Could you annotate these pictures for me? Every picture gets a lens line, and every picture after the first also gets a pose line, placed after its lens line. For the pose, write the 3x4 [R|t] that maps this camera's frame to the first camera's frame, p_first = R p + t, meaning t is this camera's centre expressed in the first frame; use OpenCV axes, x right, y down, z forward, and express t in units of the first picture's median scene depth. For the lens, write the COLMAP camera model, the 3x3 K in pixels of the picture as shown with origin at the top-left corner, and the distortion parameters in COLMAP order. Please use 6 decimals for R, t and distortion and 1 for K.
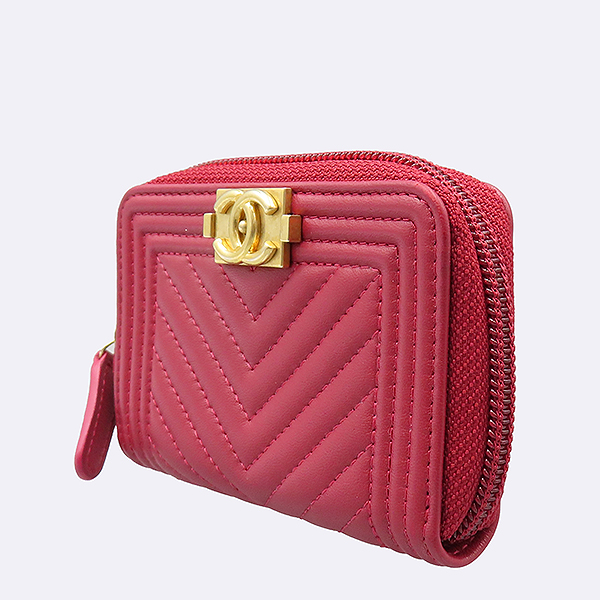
lens RADIAL K [[890.3, 0, 300.0], [0, 890.3, 300.0], [0, 0, 1]] dist [-0.011996, -0.031462]
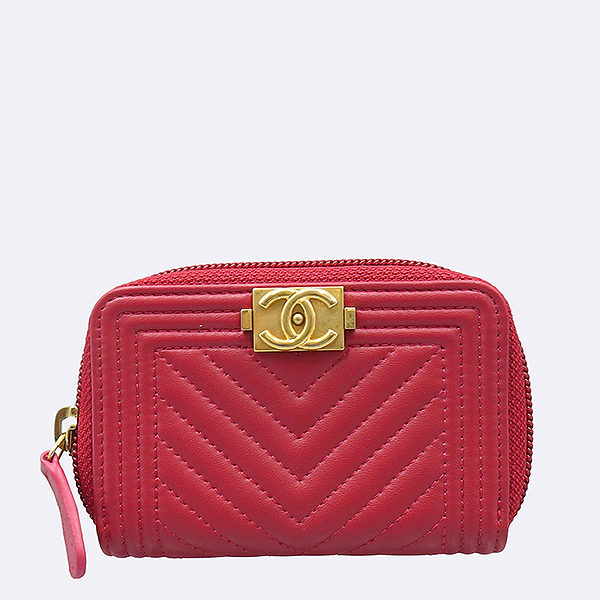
lens RADIAL K [[890.3, 0, 300.0], [0, 890.3, 300.0], [0, 0, 1]] dist [-0.011996, -0.031462]
pose [[0.762853, -0.009615, 0.646500, -0.810158], [0.088879, 0.991957, -0.090123, 0.001139], [-0.640433, 0.126211, 0.757572, 0.079483]]
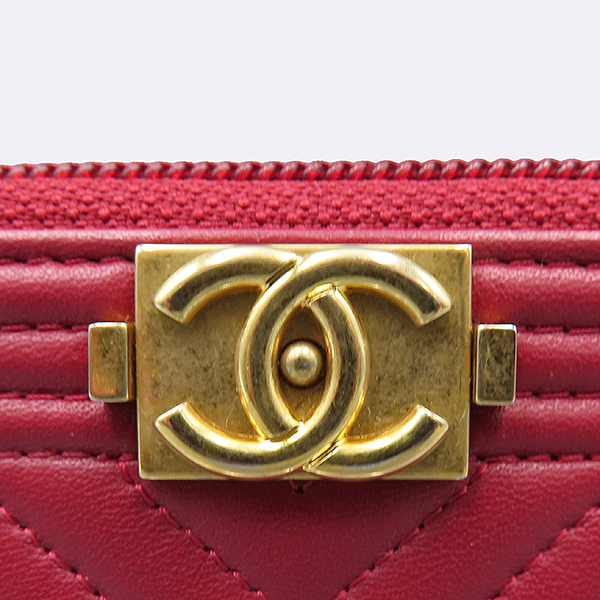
lens RADIAL K [[890.3, 0, 300.0], [0, 890.3, 300.0], [0, 0, 1]] dist [-0.011996, -0.031462]
pose [[0.756875, -0.027098, 0.652998, -0.266117], [0.070772, 0.996663, -0.040671, -0.088638], [-0.649717, 0.076996, 0.756267, 0.725756]]
